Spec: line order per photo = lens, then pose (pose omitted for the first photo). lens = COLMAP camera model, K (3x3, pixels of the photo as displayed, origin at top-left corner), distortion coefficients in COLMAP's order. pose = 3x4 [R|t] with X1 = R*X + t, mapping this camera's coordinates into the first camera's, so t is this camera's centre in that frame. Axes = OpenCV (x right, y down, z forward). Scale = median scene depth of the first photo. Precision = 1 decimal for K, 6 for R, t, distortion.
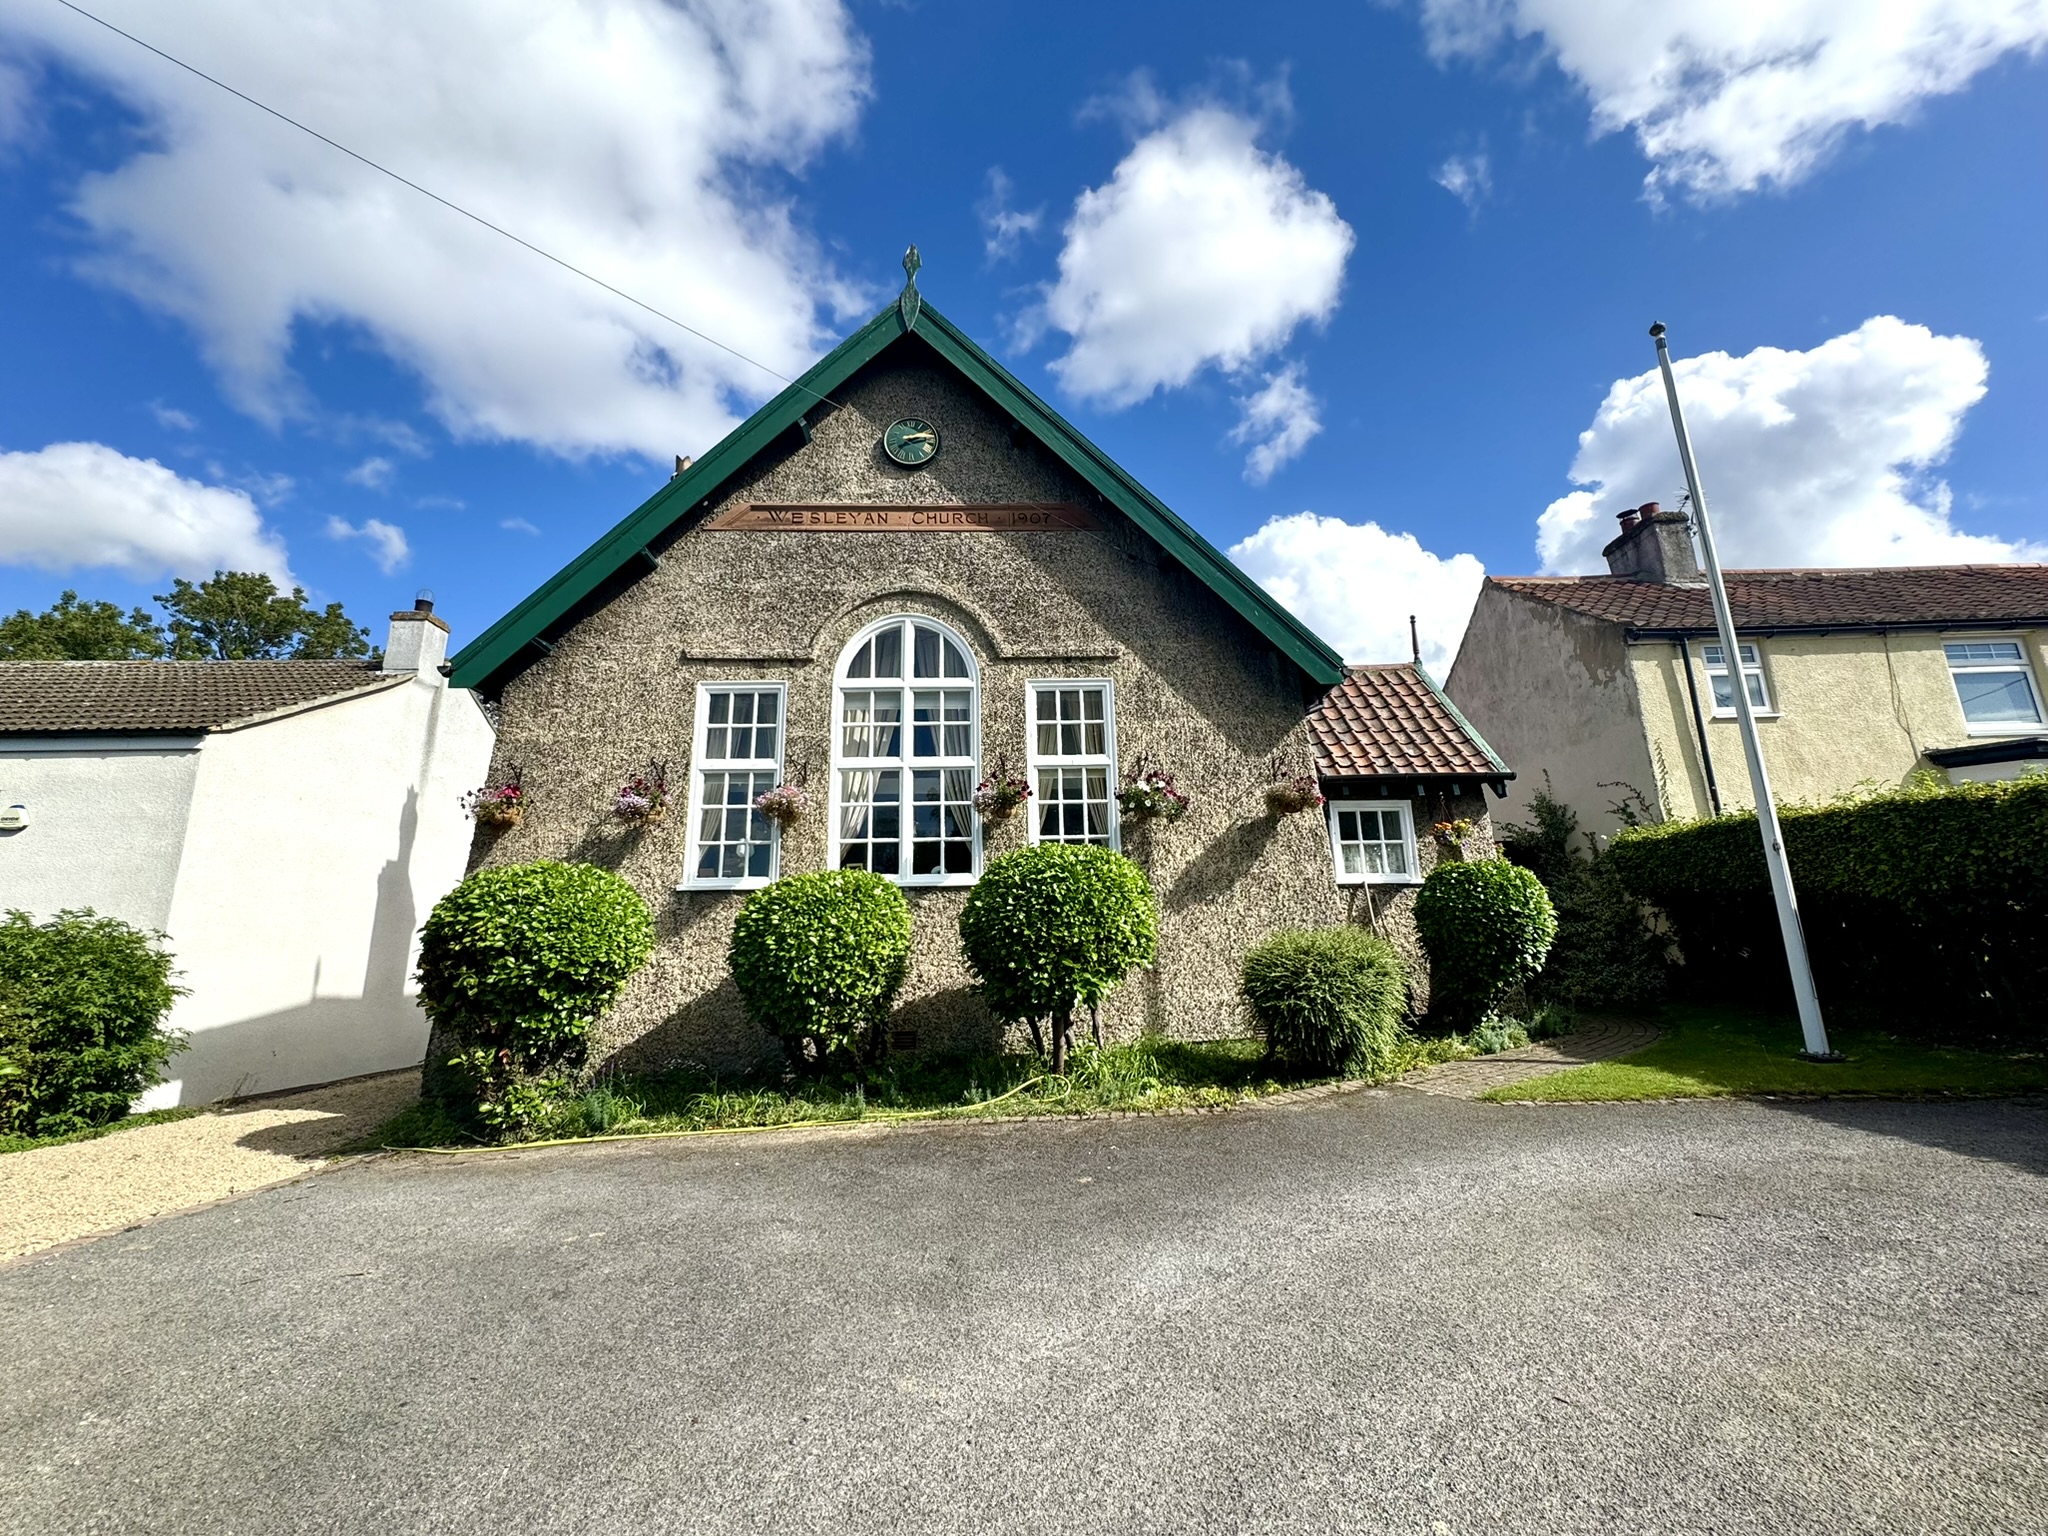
lens RADIAL K [[858.3, 0, 1018.7], [0, 858.3, 773.2], [0, 0, 1]] dist [-0.006062, 0.000282]
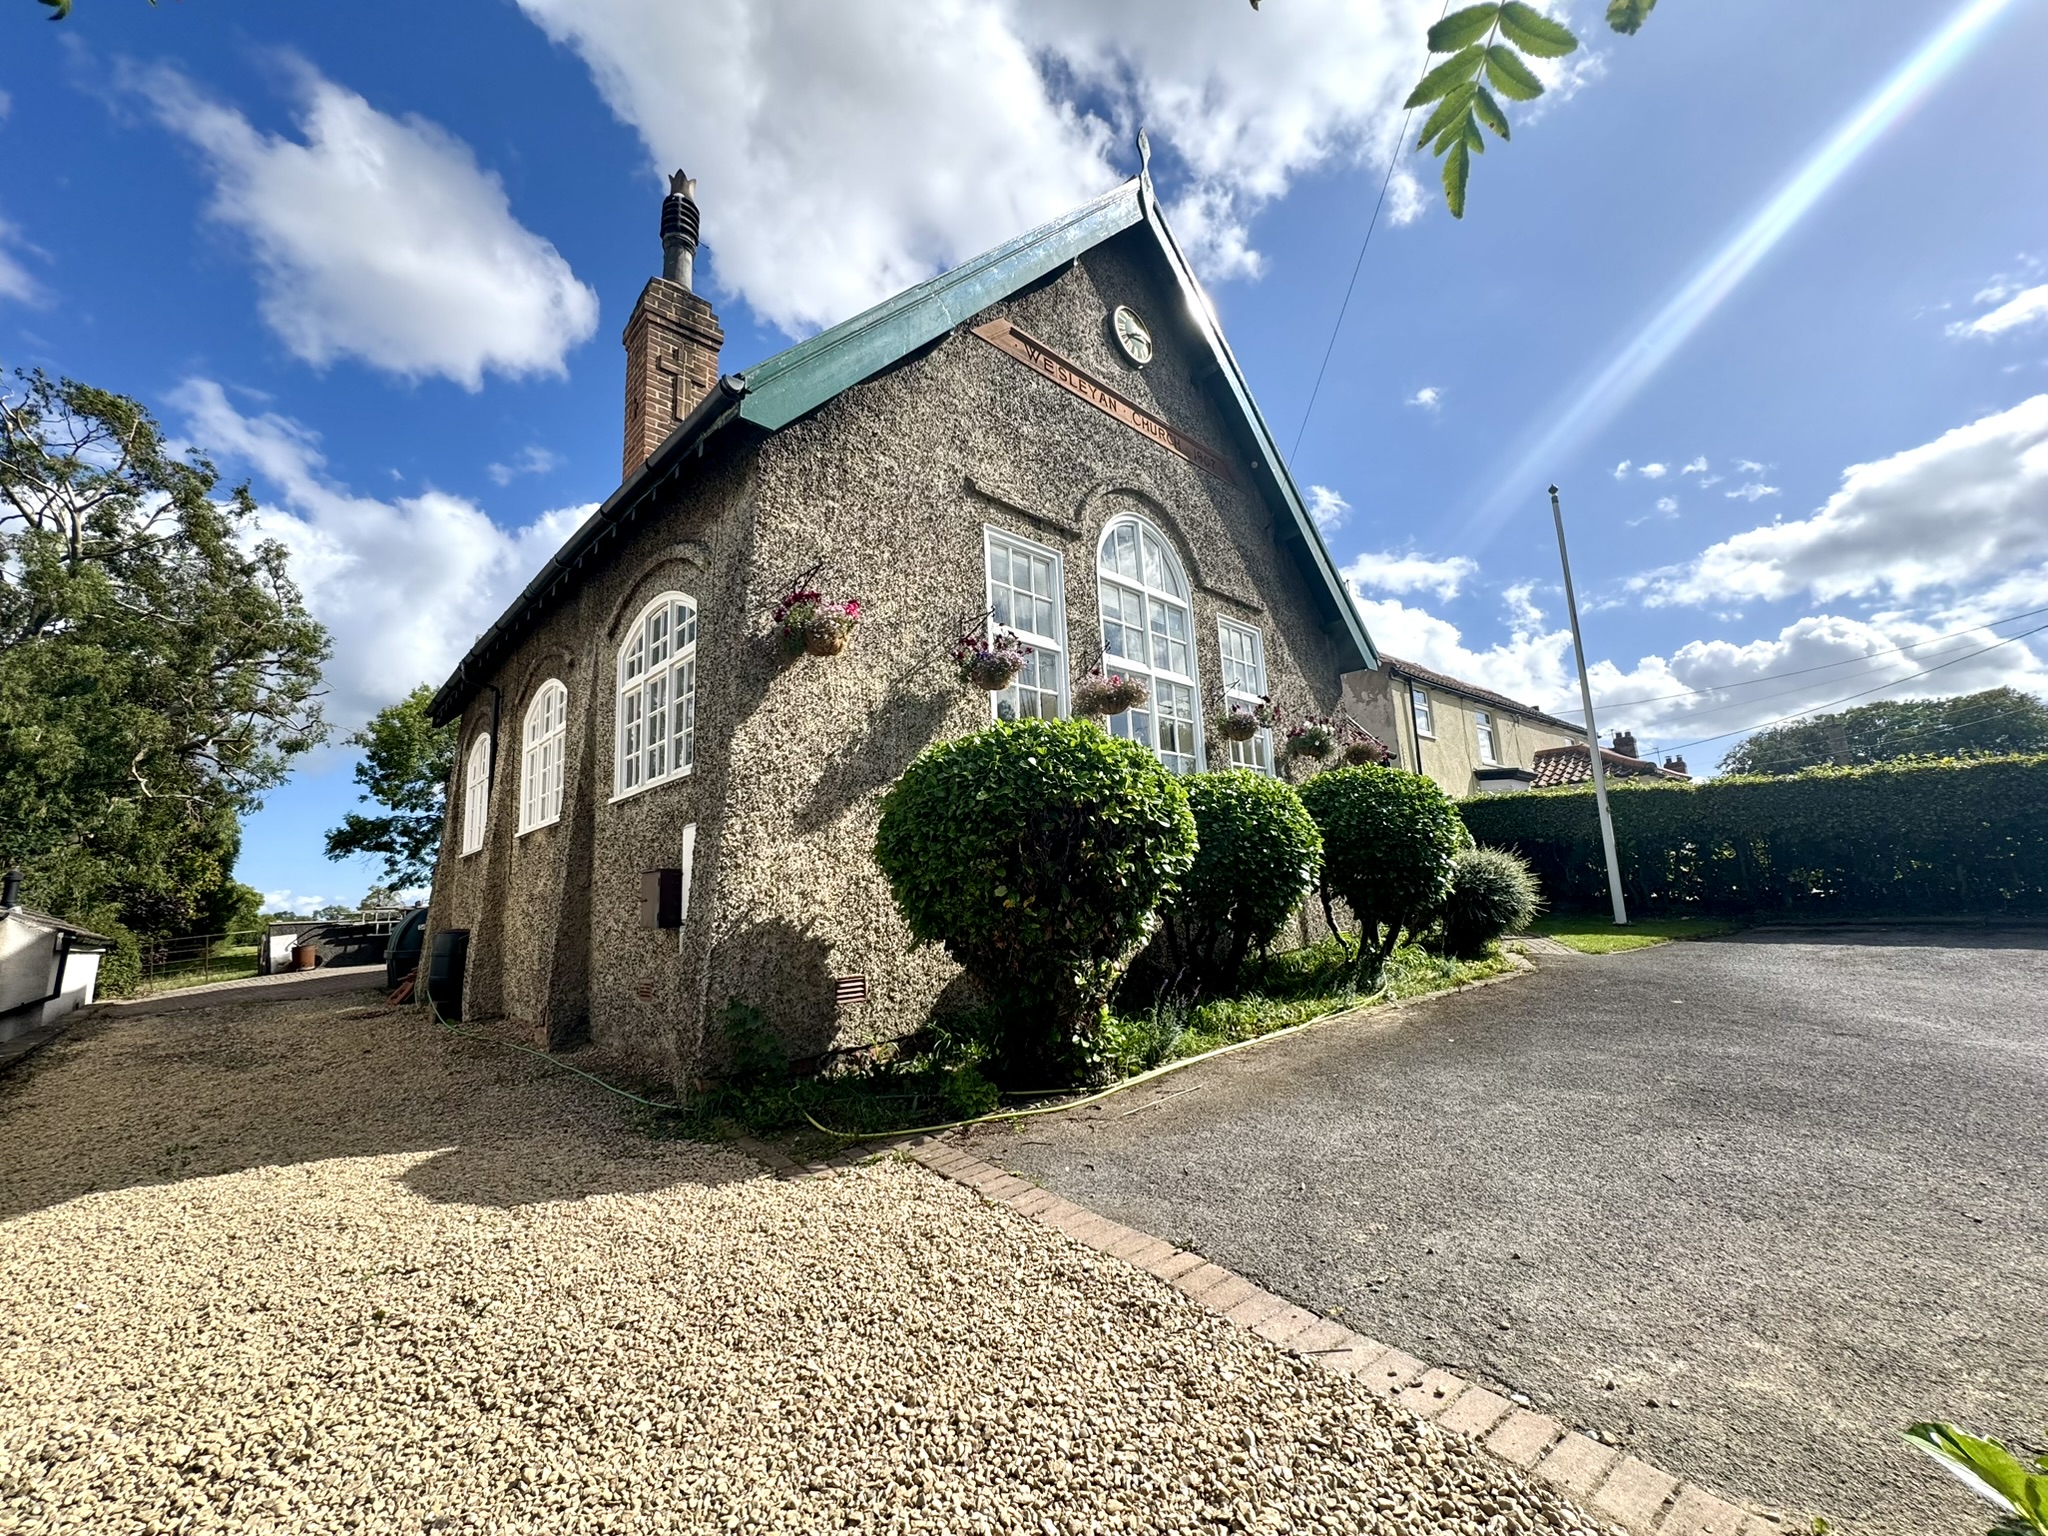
lens RADIAL K [[858.3, 0, 1025.1], [0, 858.3, 777.1], [0, 0, 1]] dist [-0.006062, 0.000282]
pose [[0.728976, 0.095422, 0.677855, -0.837452], [-0.116731, 0.993061, -0.014258, 0.129697], [-0.674512, -0.068733, 0.735057, 0.364192]]
